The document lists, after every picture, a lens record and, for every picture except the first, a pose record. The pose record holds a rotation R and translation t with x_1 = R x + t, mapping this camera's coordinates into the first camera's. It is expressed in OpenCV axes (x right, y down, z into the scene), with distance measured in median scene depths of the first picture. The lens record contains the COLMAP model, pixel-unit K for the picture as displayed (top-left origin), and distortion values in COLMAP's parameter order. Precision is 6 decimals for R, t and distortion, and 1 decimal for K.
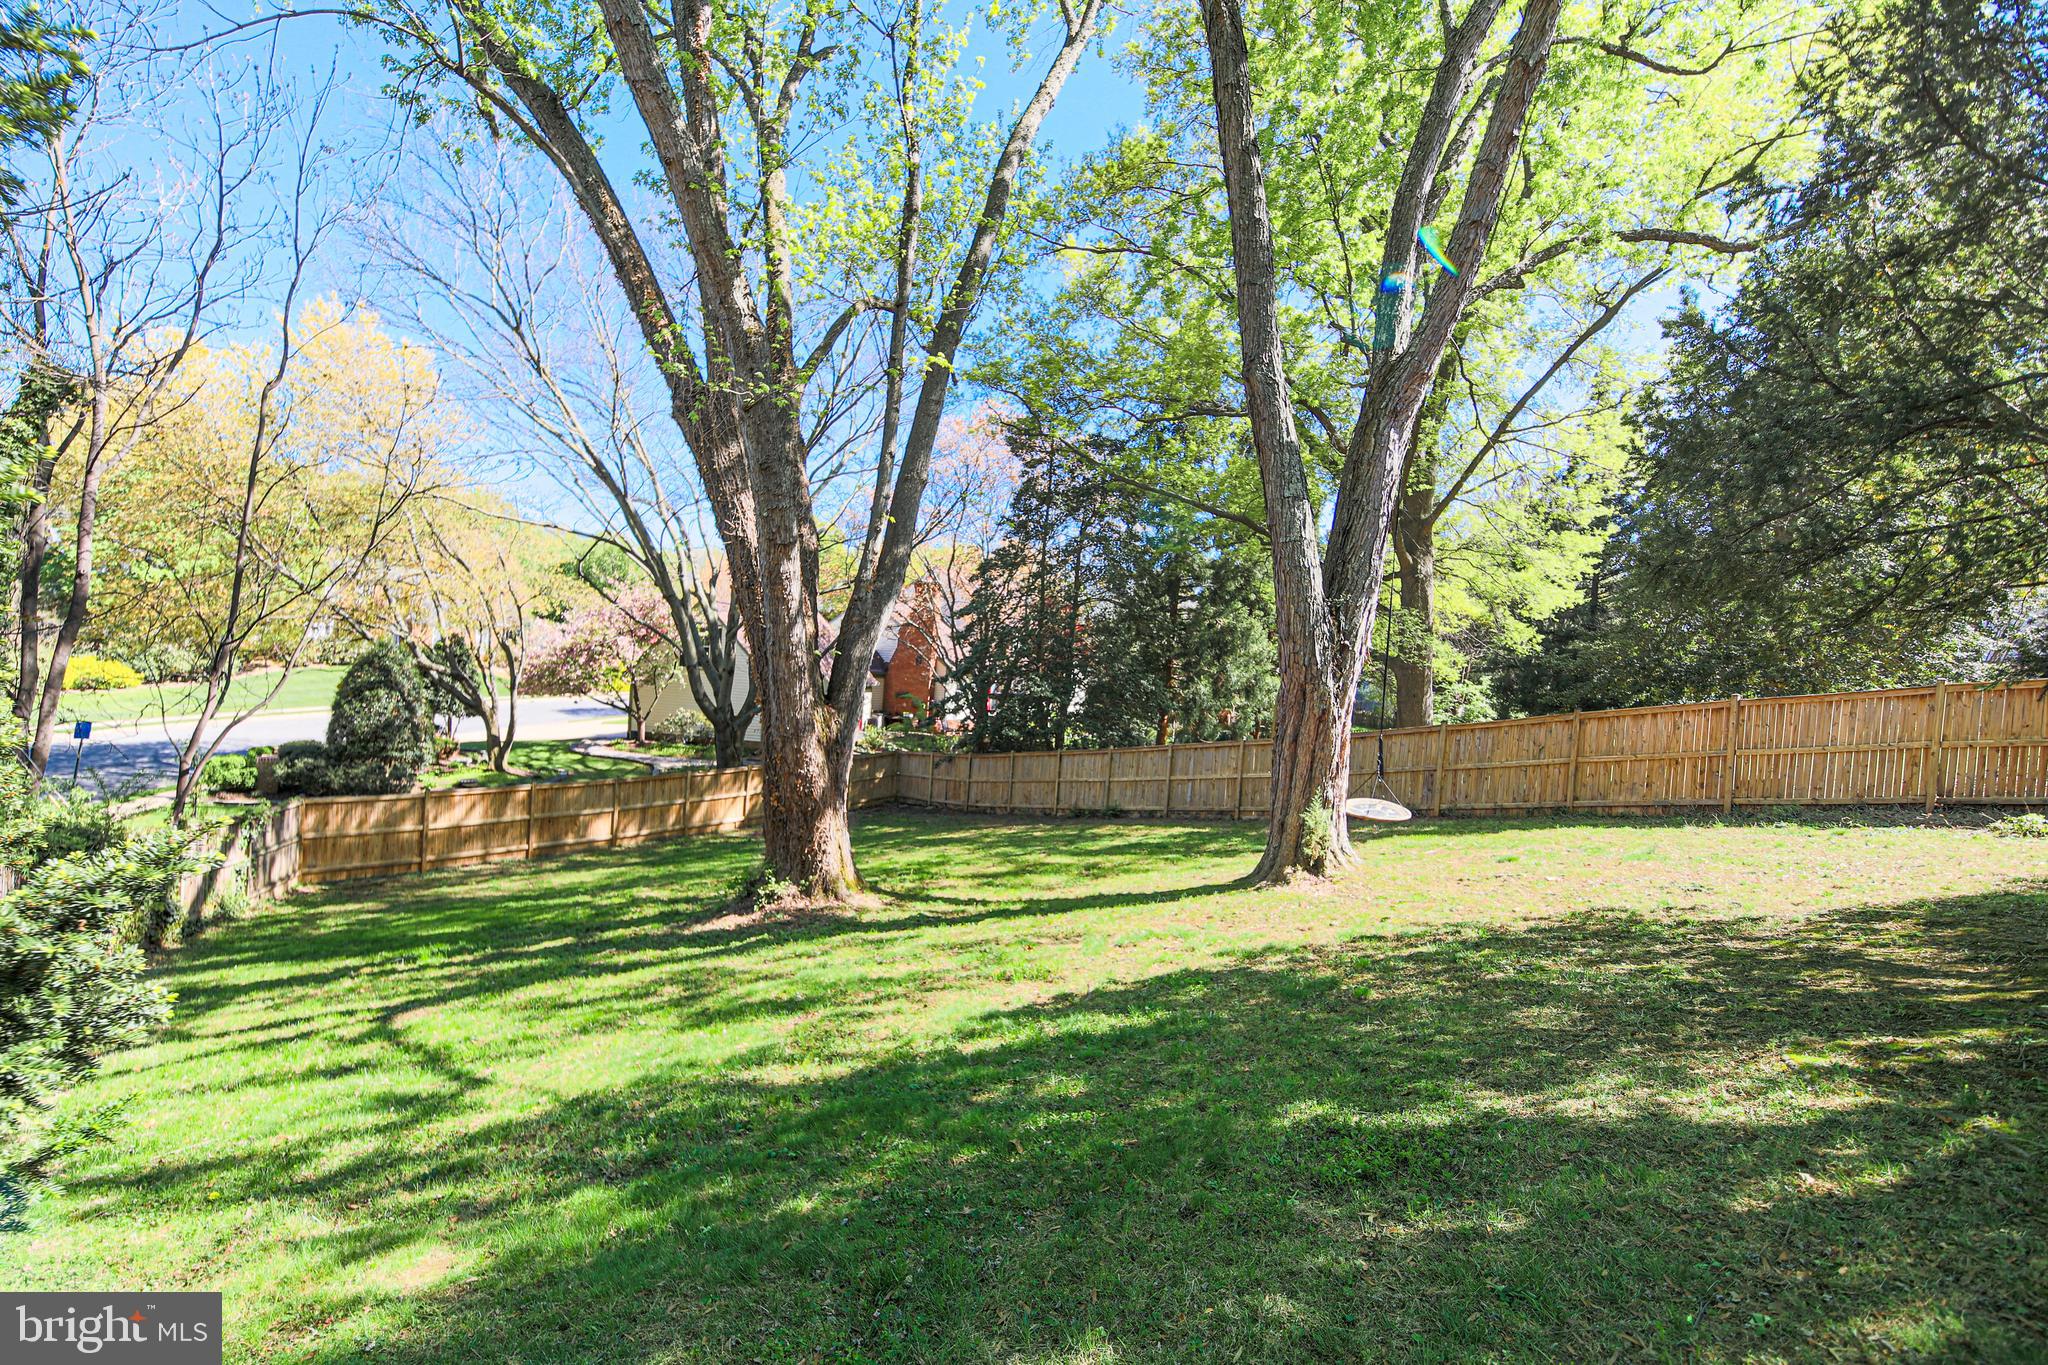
lens RADIAL K [[956.1, 0, 1024.0], [0, 956.1, 682.5], [0, 0, 1]] dist [0.004045, -0.011159]
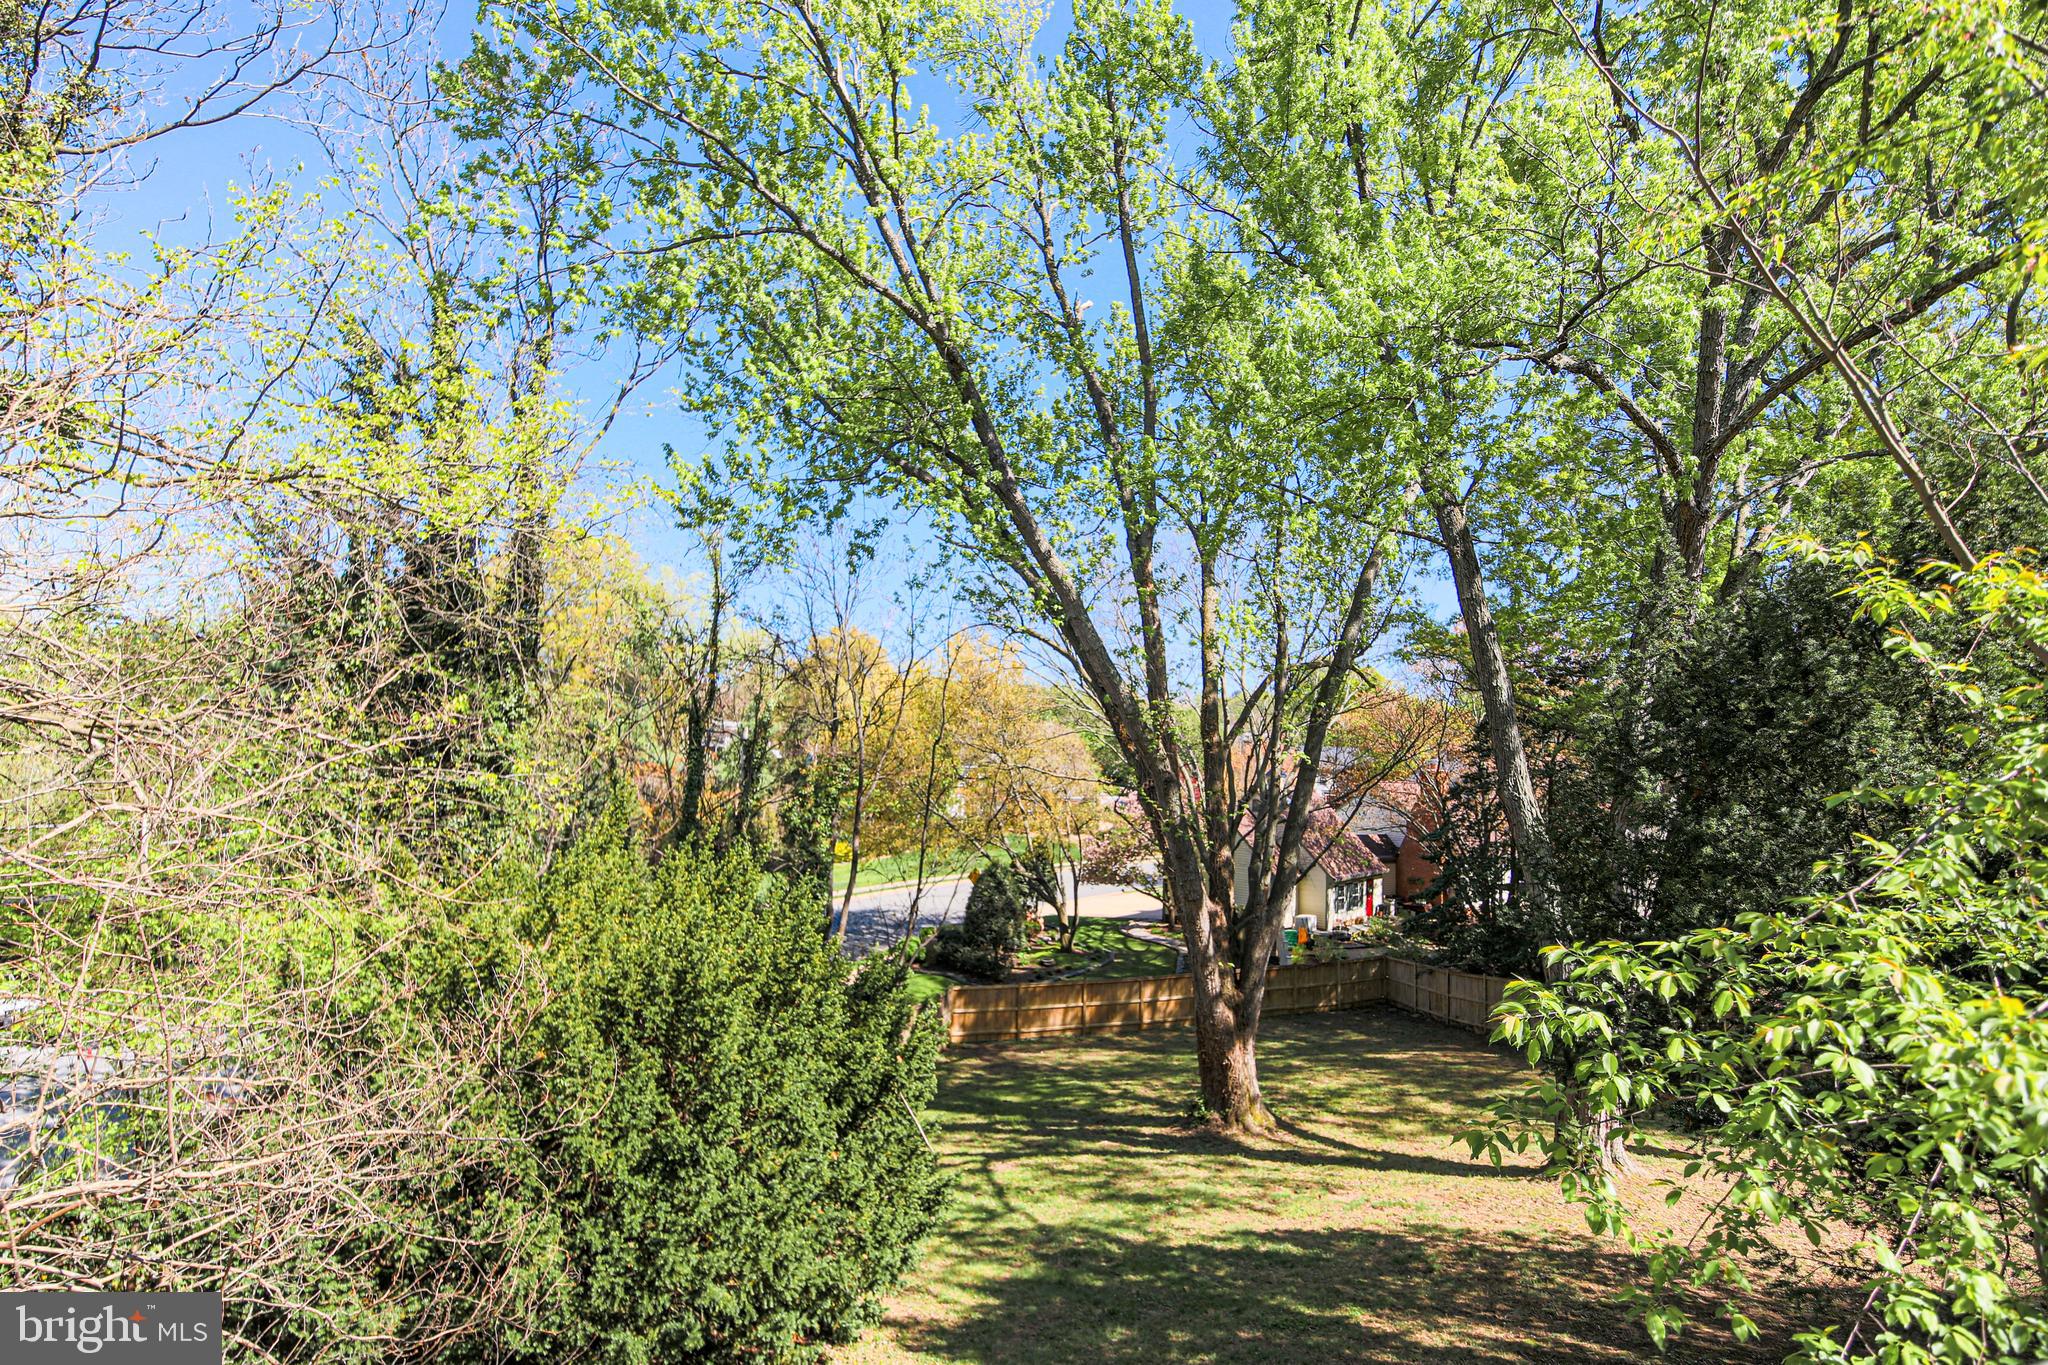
lens RADIAL K [[956.1, 0, 1024.0], [0, 956.1, 682.5], [0, 0, 1]] dist [0.004045, -0.011159]
pose [[0.842794, -0.061102, -0.534757, 0.366434], [-0.011762, 0.991207, -0.131794, -0.257397], [0.538108, 0.117365, 0.834665, -0.512549]]
